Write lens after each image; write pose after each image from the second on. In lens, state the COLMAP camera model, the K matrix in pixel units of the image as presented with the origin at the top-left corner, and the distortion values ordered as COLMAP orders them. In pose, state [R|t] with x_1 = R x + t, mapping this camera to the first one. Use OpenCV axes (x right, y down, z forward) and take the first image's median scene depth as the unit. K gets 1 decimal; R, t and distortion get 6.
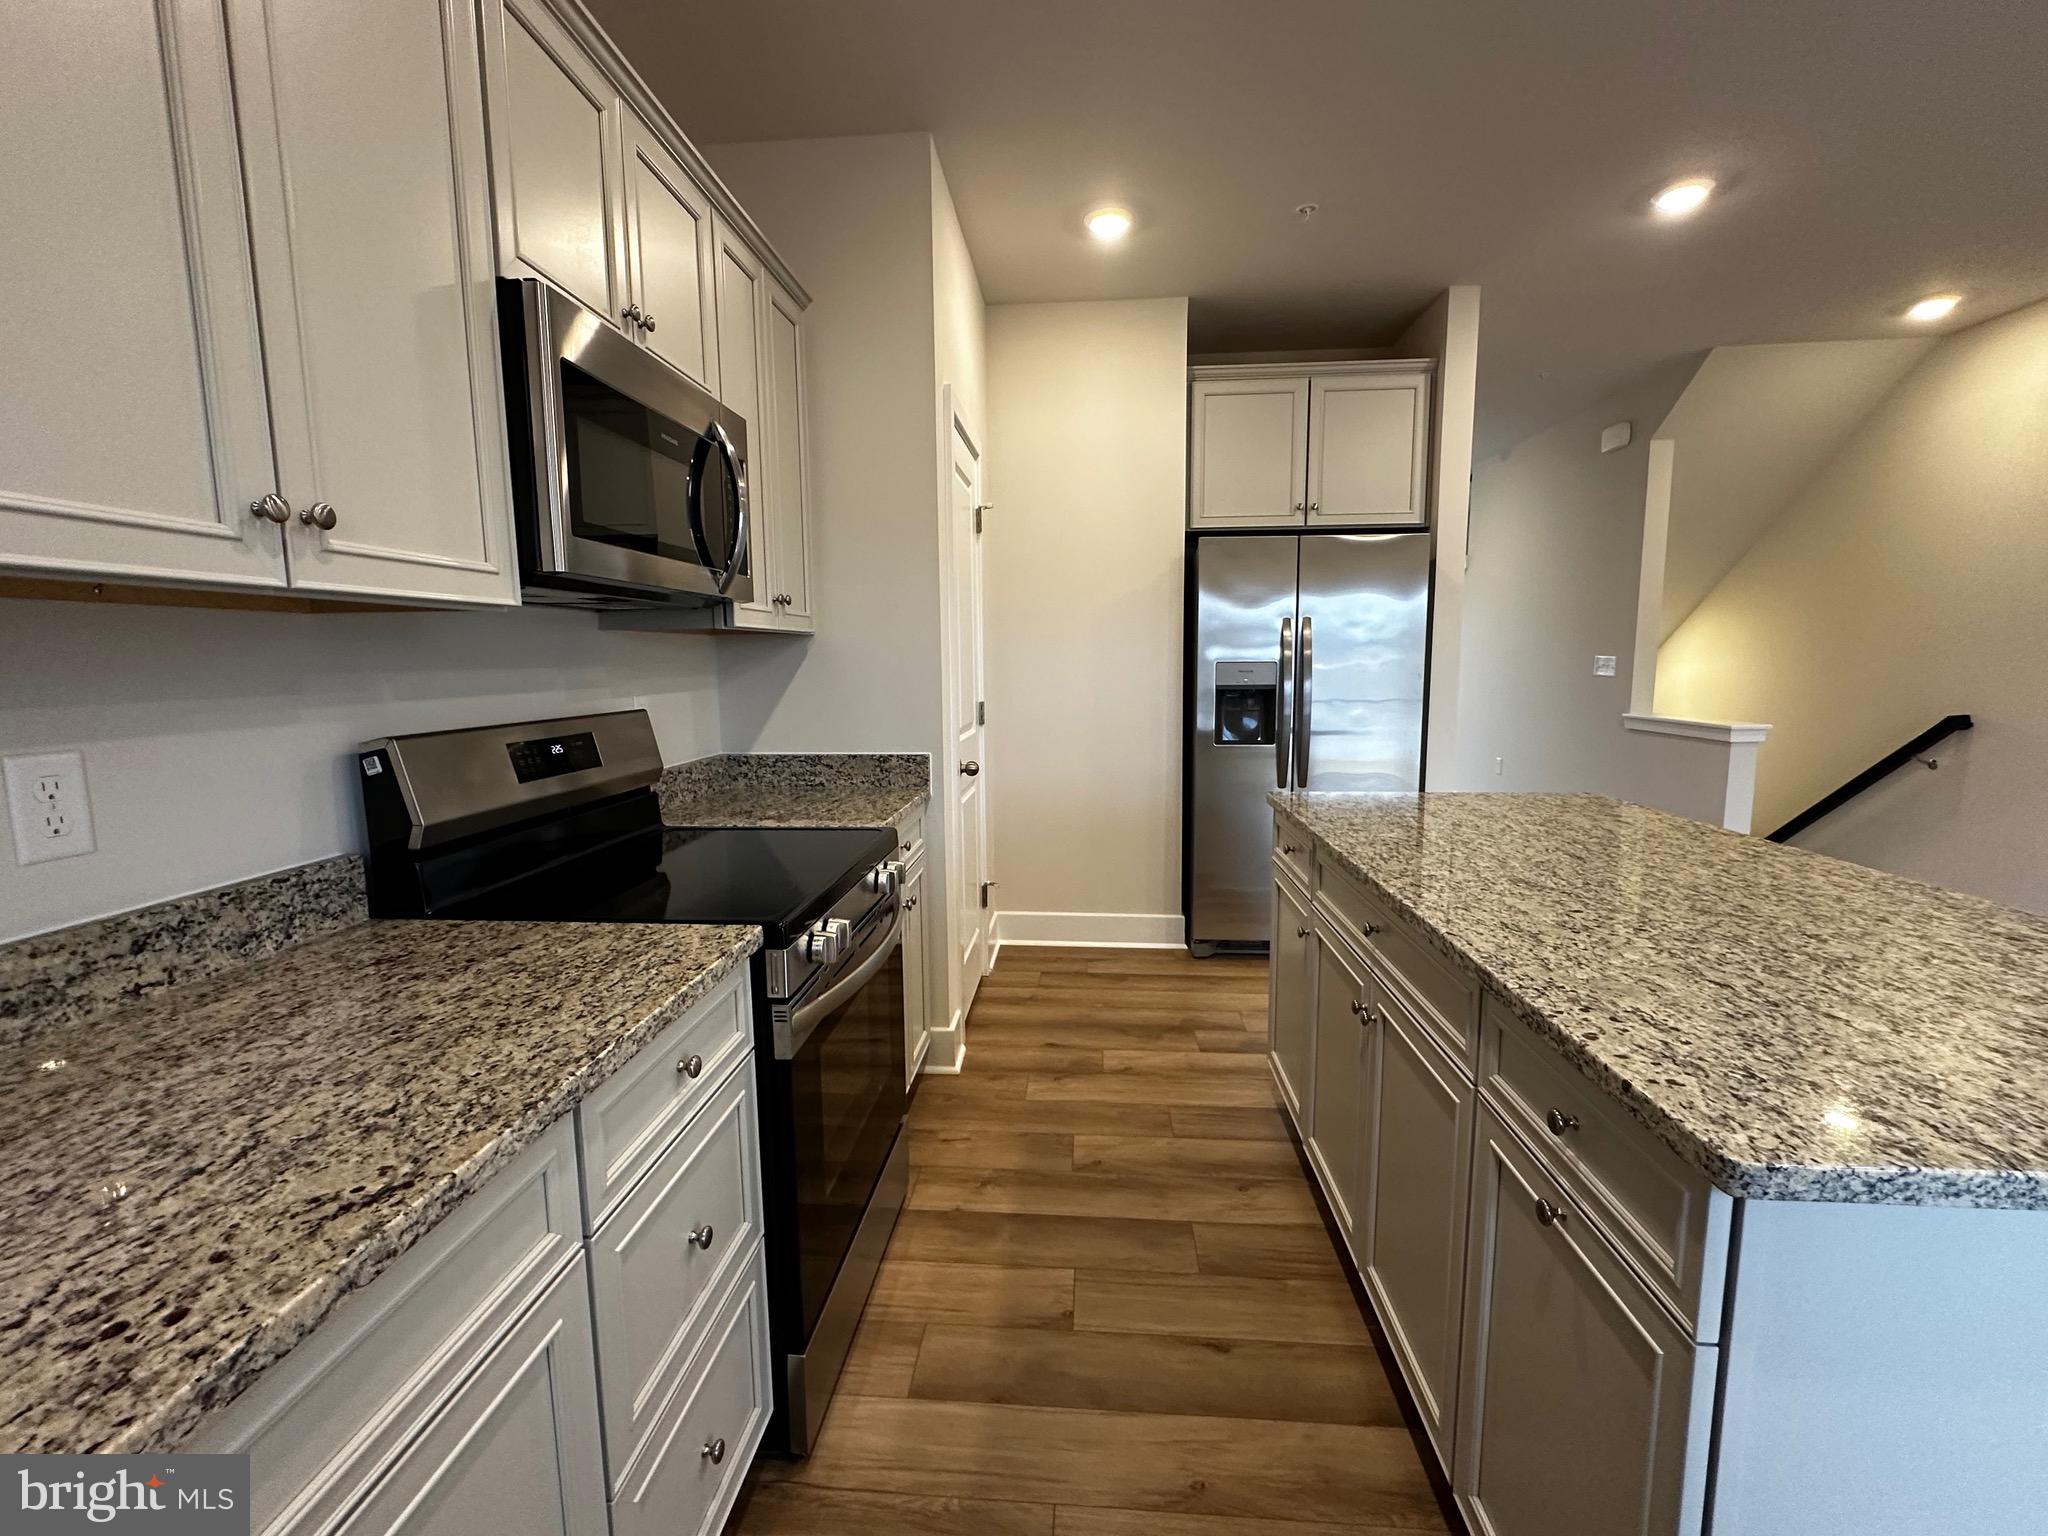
lens RADIAL K [[893.2, 0, 1016.0], [0, 893.2, 765.8], [0, 0, 1]] dist [-0.001807, 0.000750]
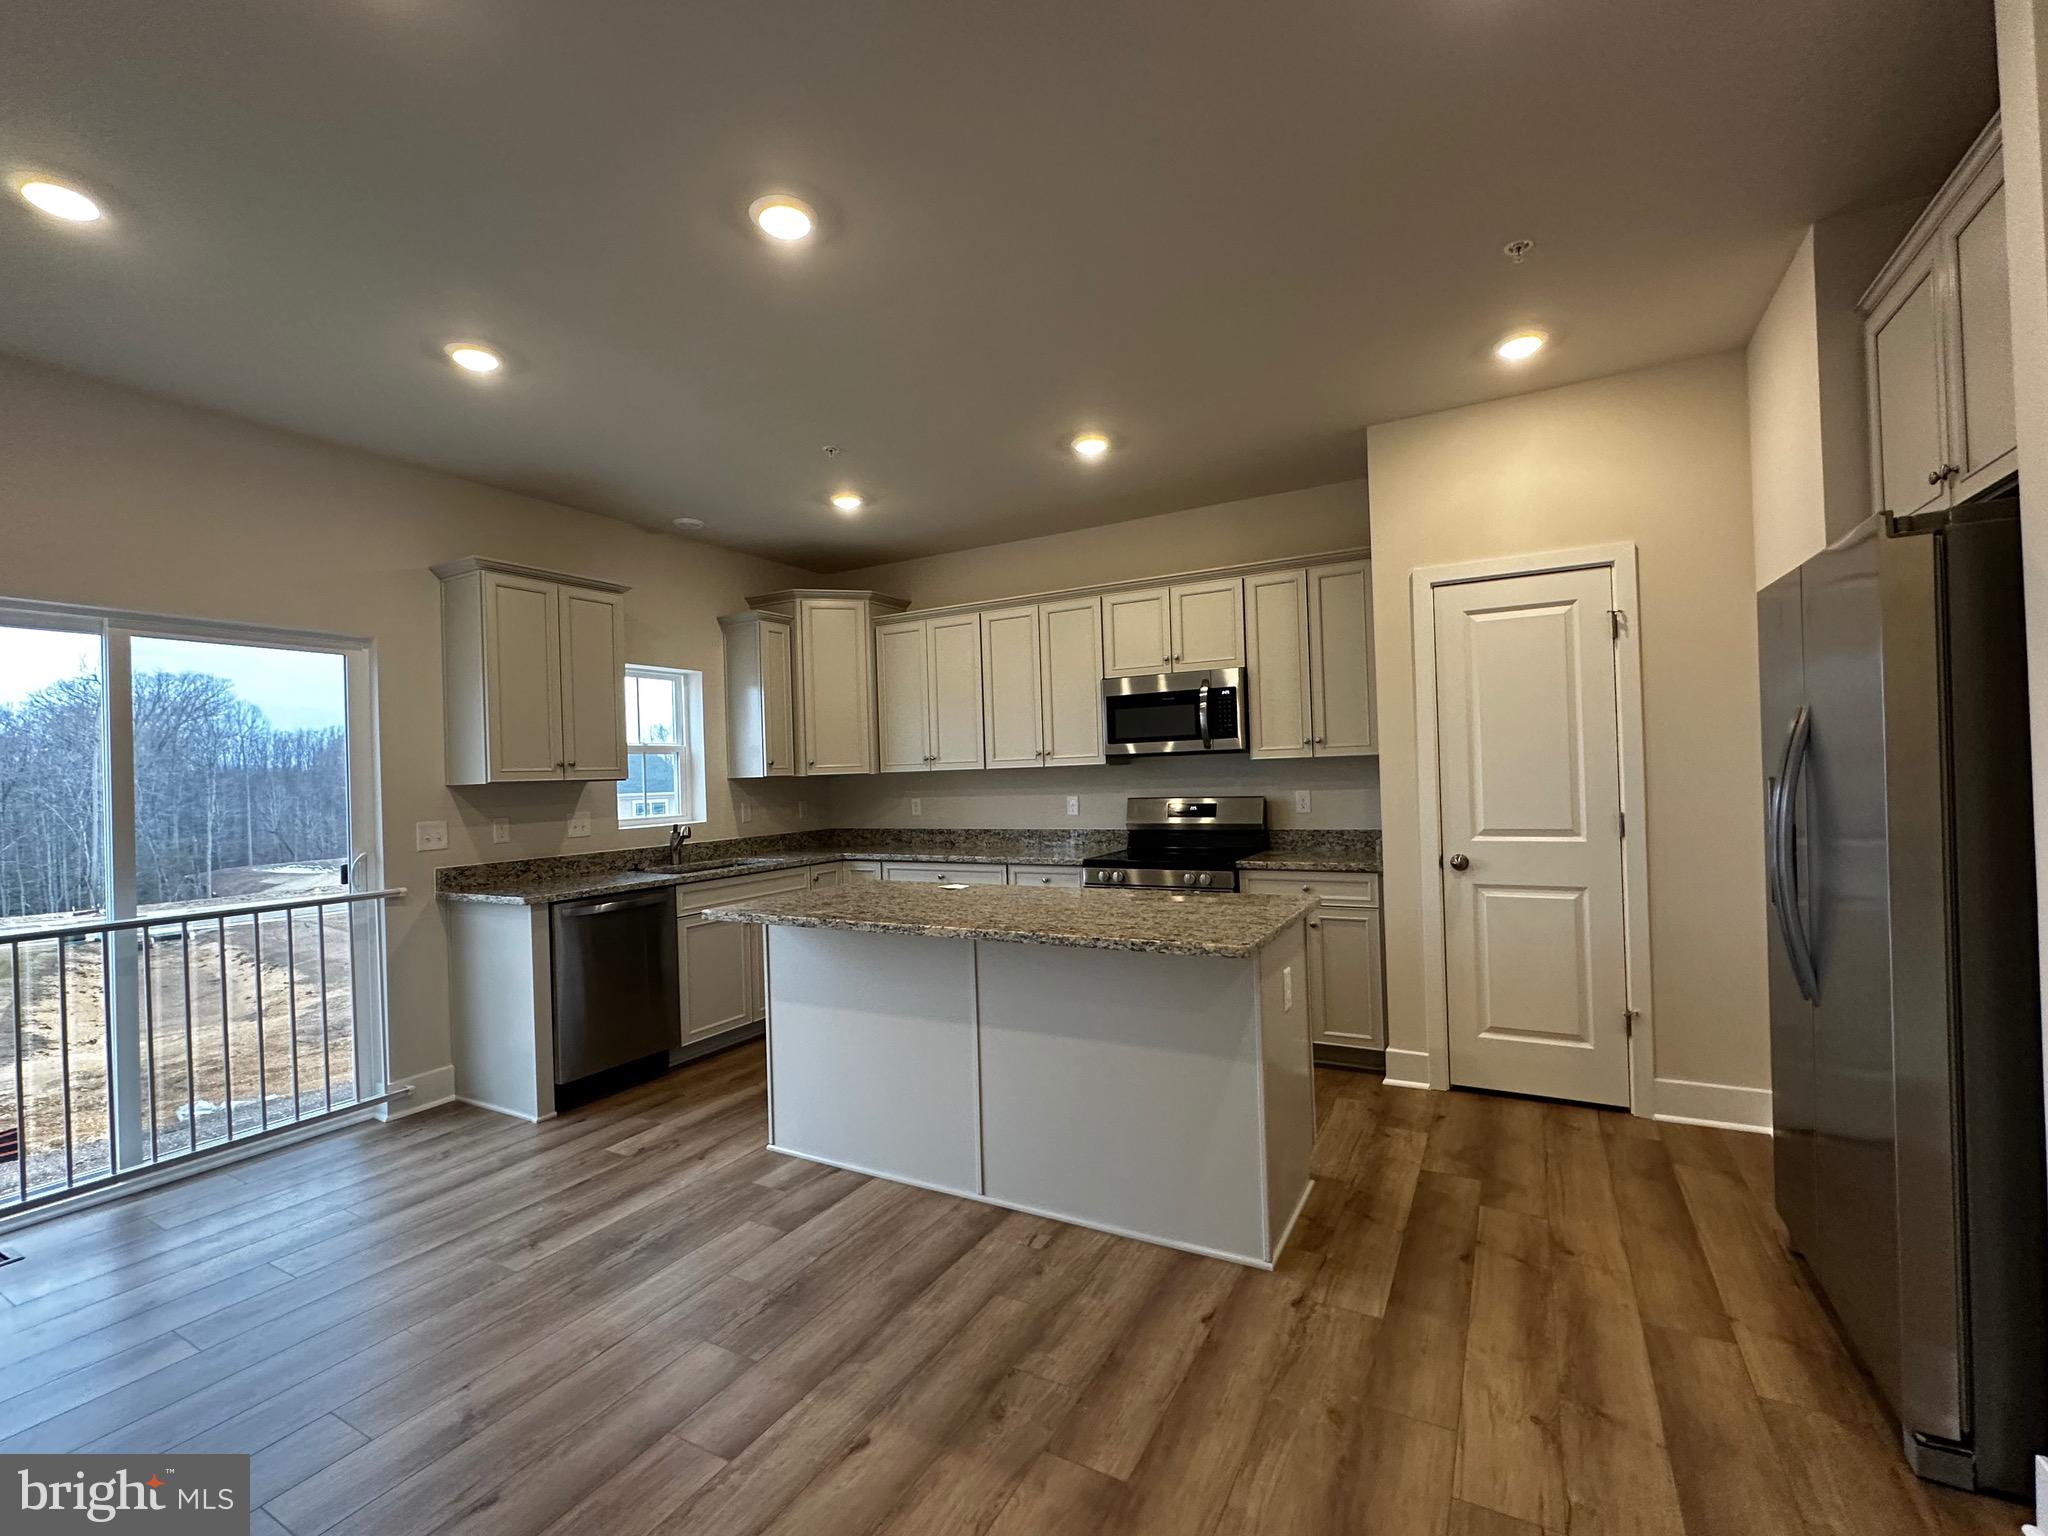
lens RADIAL K [[893.2, 0, 1022.2], [0, 893.2, 767.9], [0, 0, 1]] dist [-0.001807, 0.000750]
pose [[-0.416457, 0.018132, -0.908975, 1.039569], [-0.072285, 0.995976, 0.052986, -0.118942], [0.906277, 0.087772, -0.413470, 0.779639]]
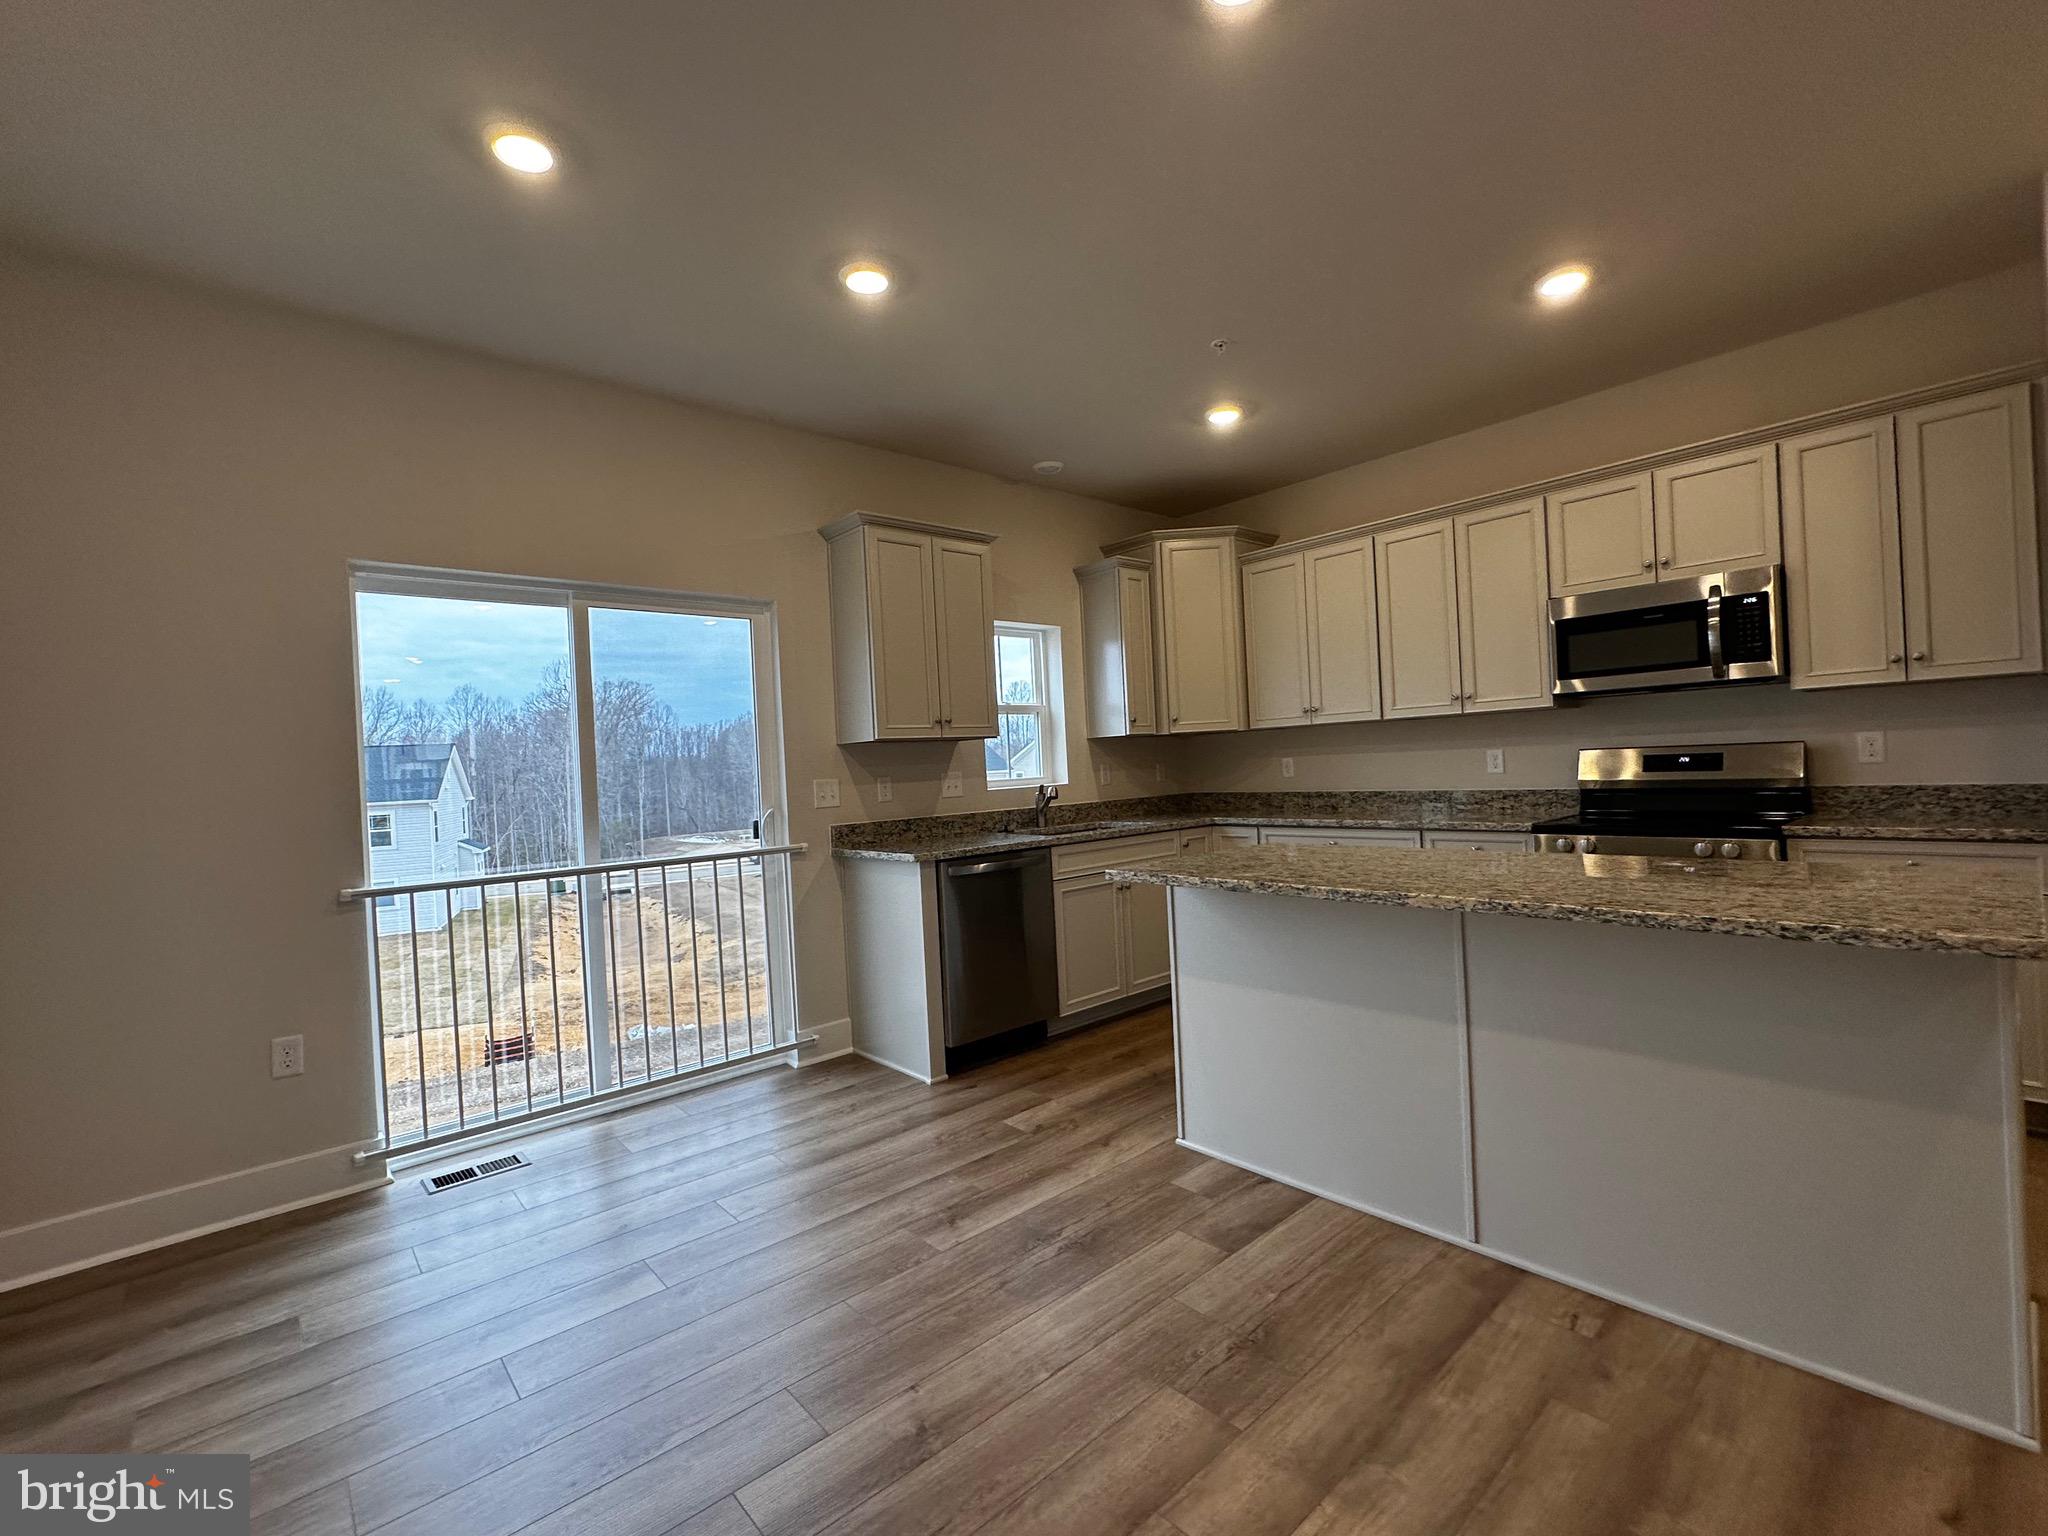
lens RADIAL K [[893.2, 0, 1024.6], [0, 893.2, 771.4], [0, 0, 1]] dist [-0.001807, 0.000750]
pose [[-0.689056, 0.049663, -0.723004, 0.984204], [-0.031326, 0.994676, 0.098179, -0.071512], [0.724031, 0.090300, -0.683831, 0.622303]]
